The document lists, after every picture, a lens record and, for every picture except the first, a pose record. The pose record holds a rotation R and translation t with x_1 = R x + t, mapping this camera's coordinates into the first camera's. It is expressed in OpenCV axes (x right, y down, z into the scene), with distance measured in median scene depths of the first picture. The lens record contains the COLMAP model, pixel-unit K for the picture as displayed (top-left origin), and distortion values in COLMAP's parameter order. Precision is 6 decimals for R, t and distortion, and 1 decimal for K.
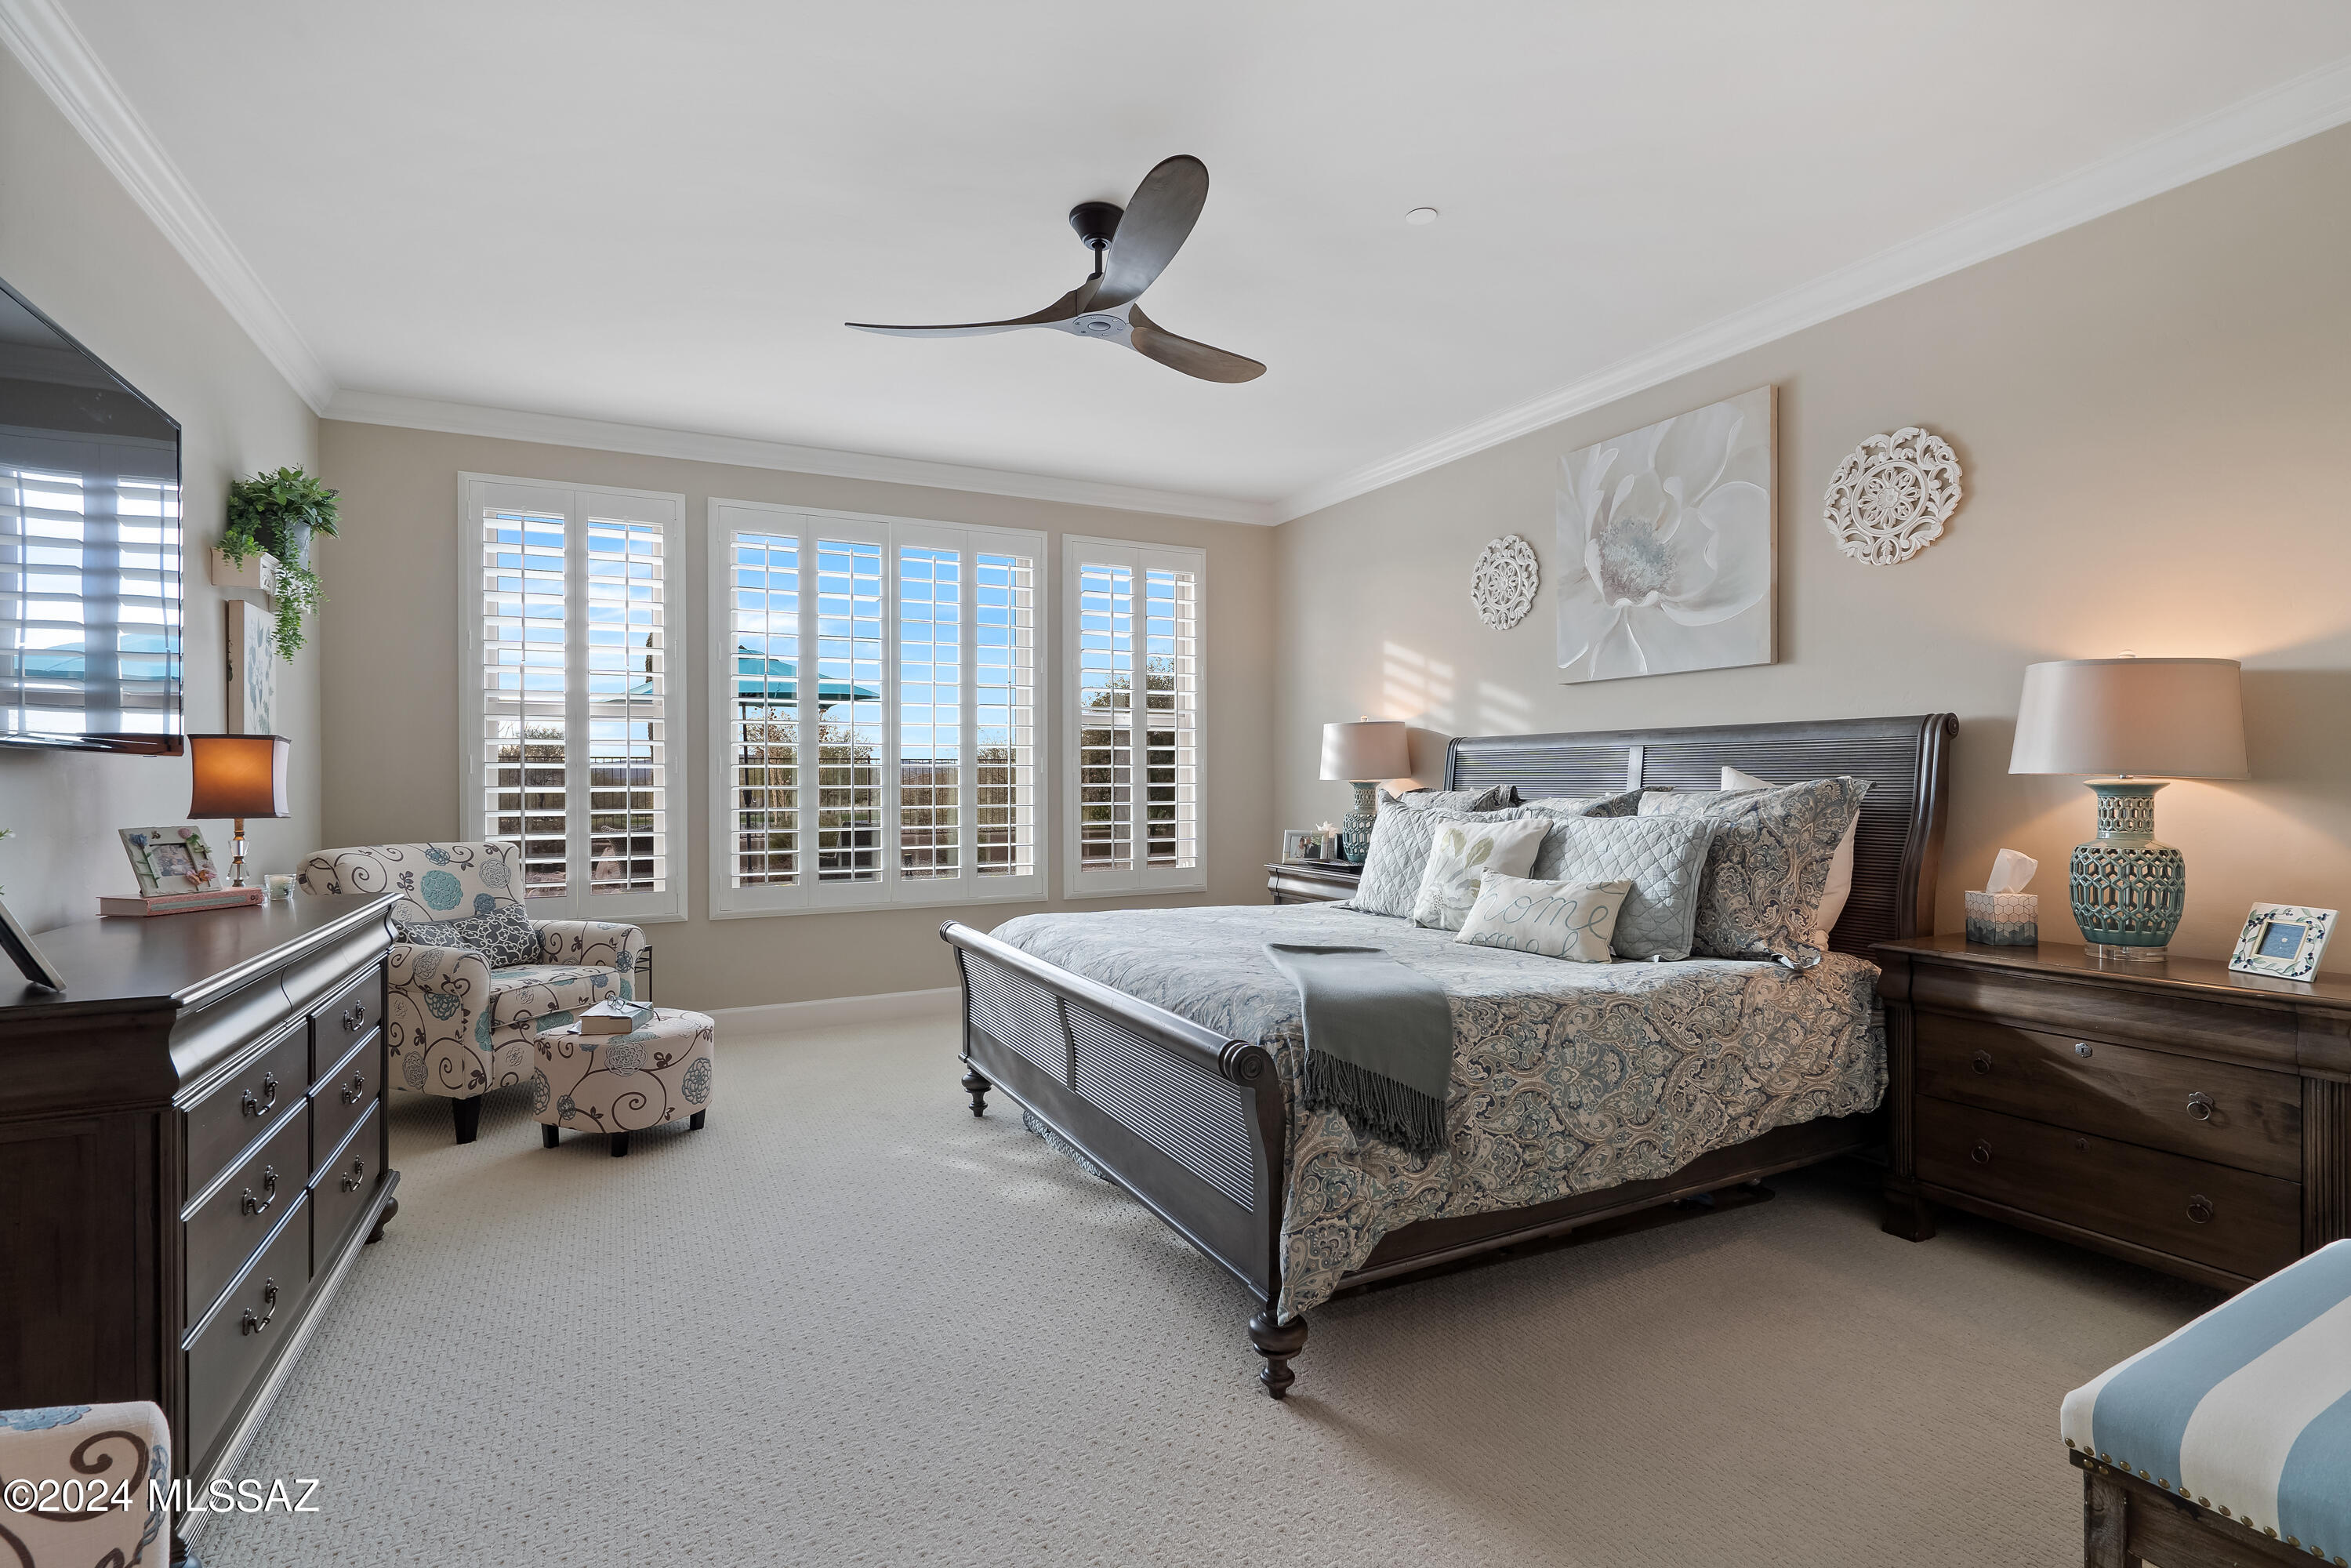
lens RADIAL K [[1086.8, 0, 1182.0], [0, 1086.8, 781.7], [0, 0, 1]] dist [-0.007726, 0.003190]
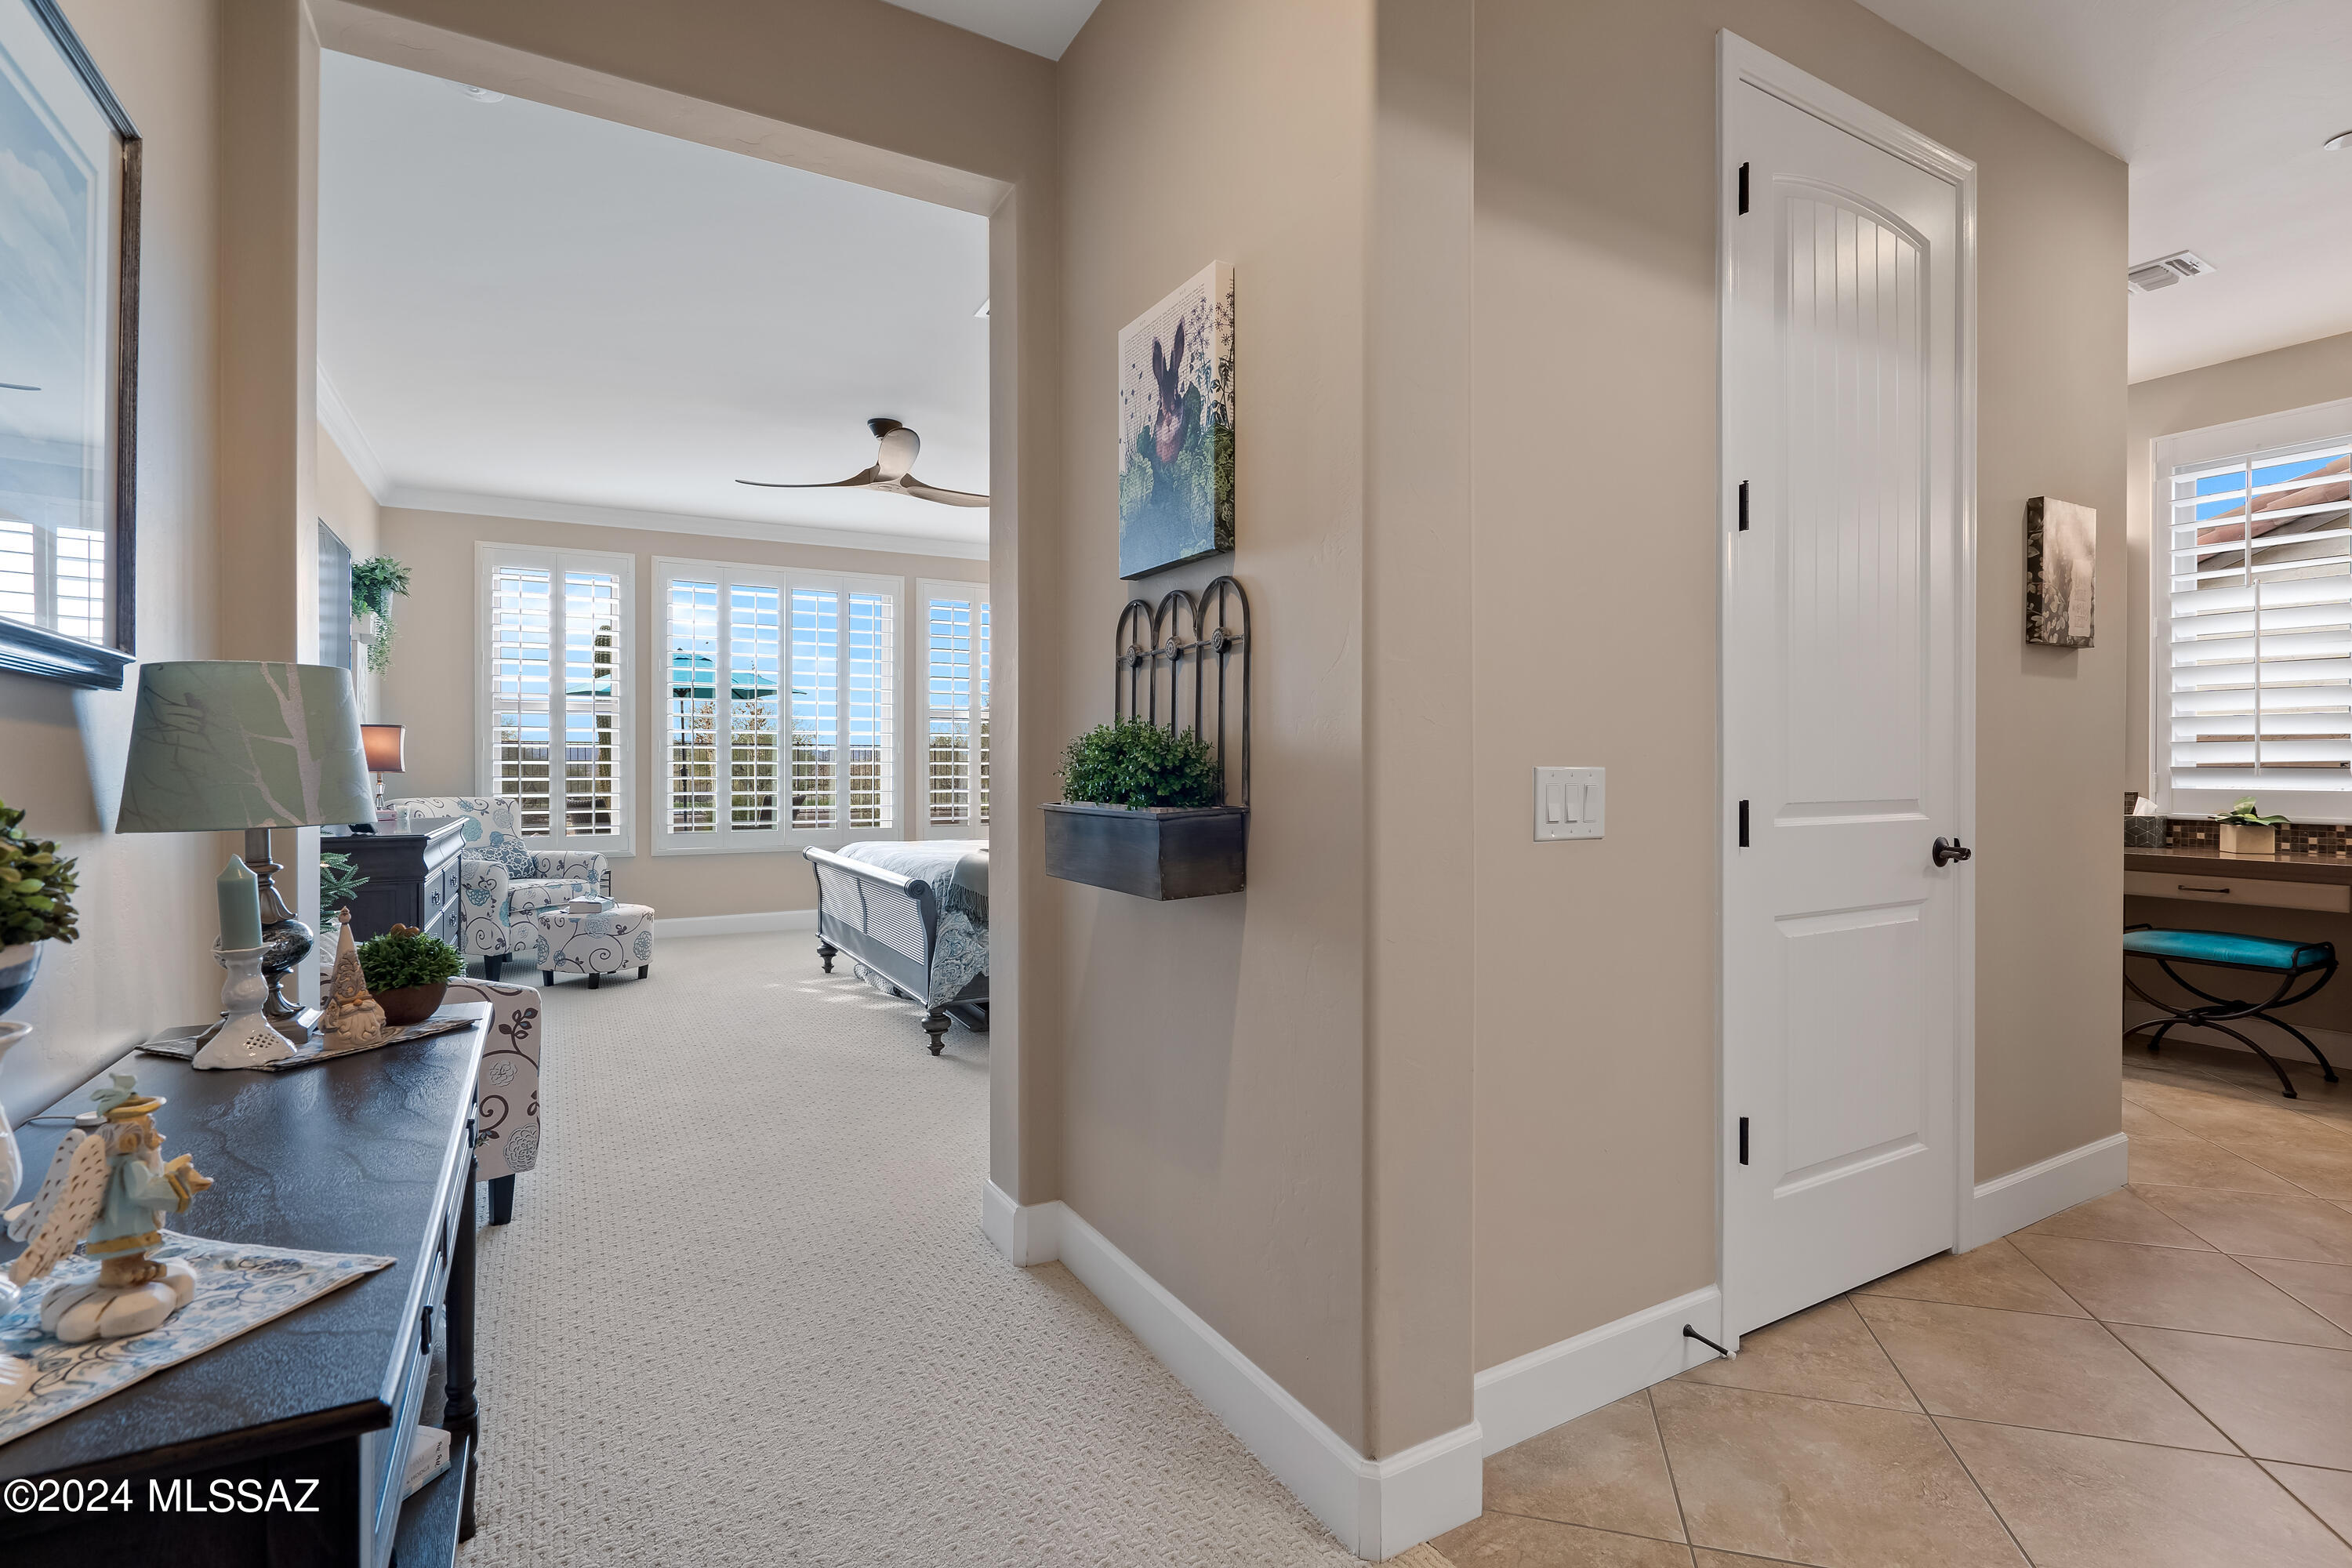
lens RADIAL K [[1087.2, 0, 1173.5], [0, 1087.2, 771.1], [0, 0, 1]] dist [-0.007726, 0.003190]
pose [[0.999248, 0.004009, 0.038571, 0.226937], [-0.004030, 0.999992, 0.000466, 0.016746], [-0.038569, -0.000621, 0.999256, -0.525630]]
